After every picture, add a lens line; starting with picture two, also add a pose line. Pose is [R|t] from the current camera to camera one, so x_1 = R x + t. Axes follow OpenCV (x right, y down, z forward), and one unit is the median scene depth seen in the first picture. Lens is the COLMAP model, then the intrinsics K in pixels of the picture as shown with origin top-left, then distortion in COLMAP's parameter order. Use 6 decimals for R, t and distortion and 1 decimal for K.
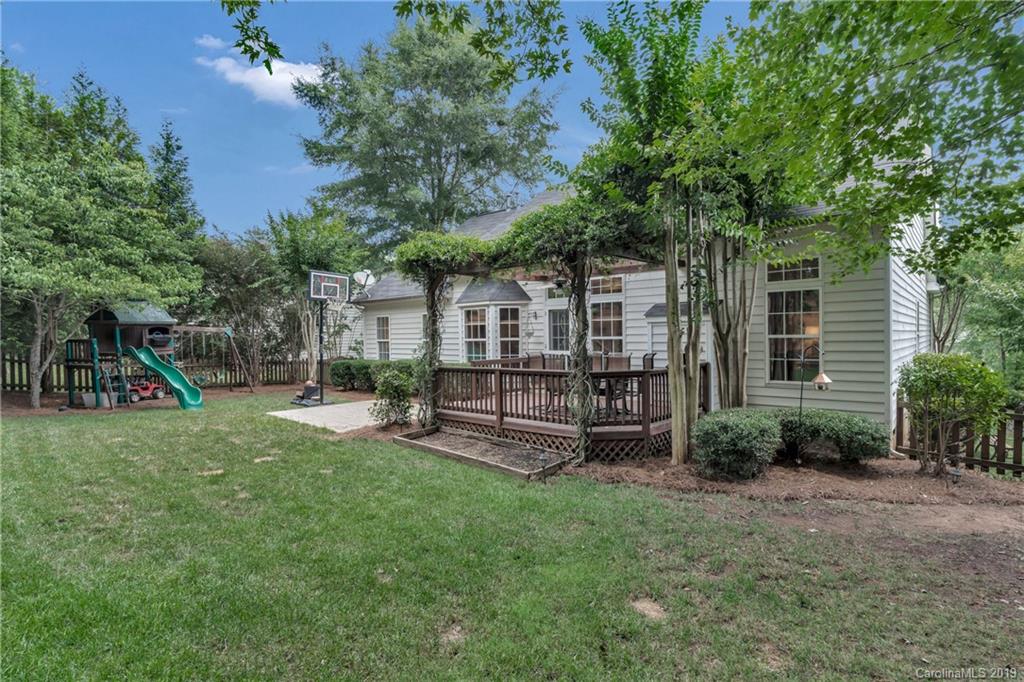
lens RADIAL K [[529.3, 0, 505.8], [0, 529.3, 339.4], [0, 0, 1]] dist [-0.005273, -0.000363]
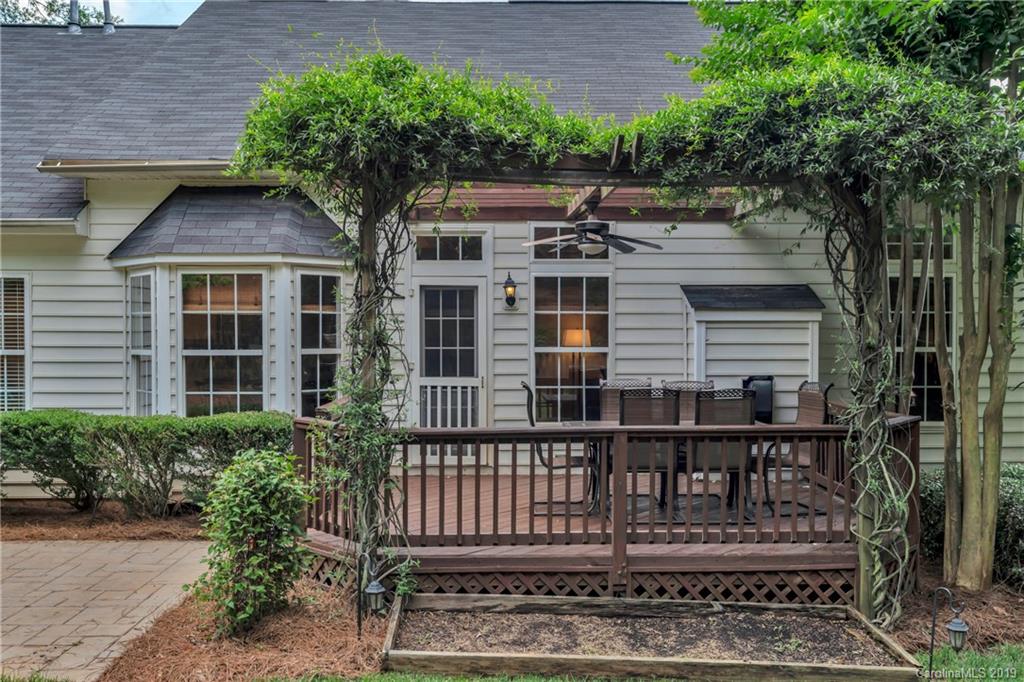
lens RADIAL K [[943.6, 0, 517.4], [0, 943.6, 344.3], [0, 0, 1]] dist [0.004761, 0.000000]
pose [[0.715799, 0.012031, 0.698203, -0.393558], [-0.005688, 0.999919, -0.011399, 0.001208], [-0.698284, 0.004188, 0.715809, 0.372210]]
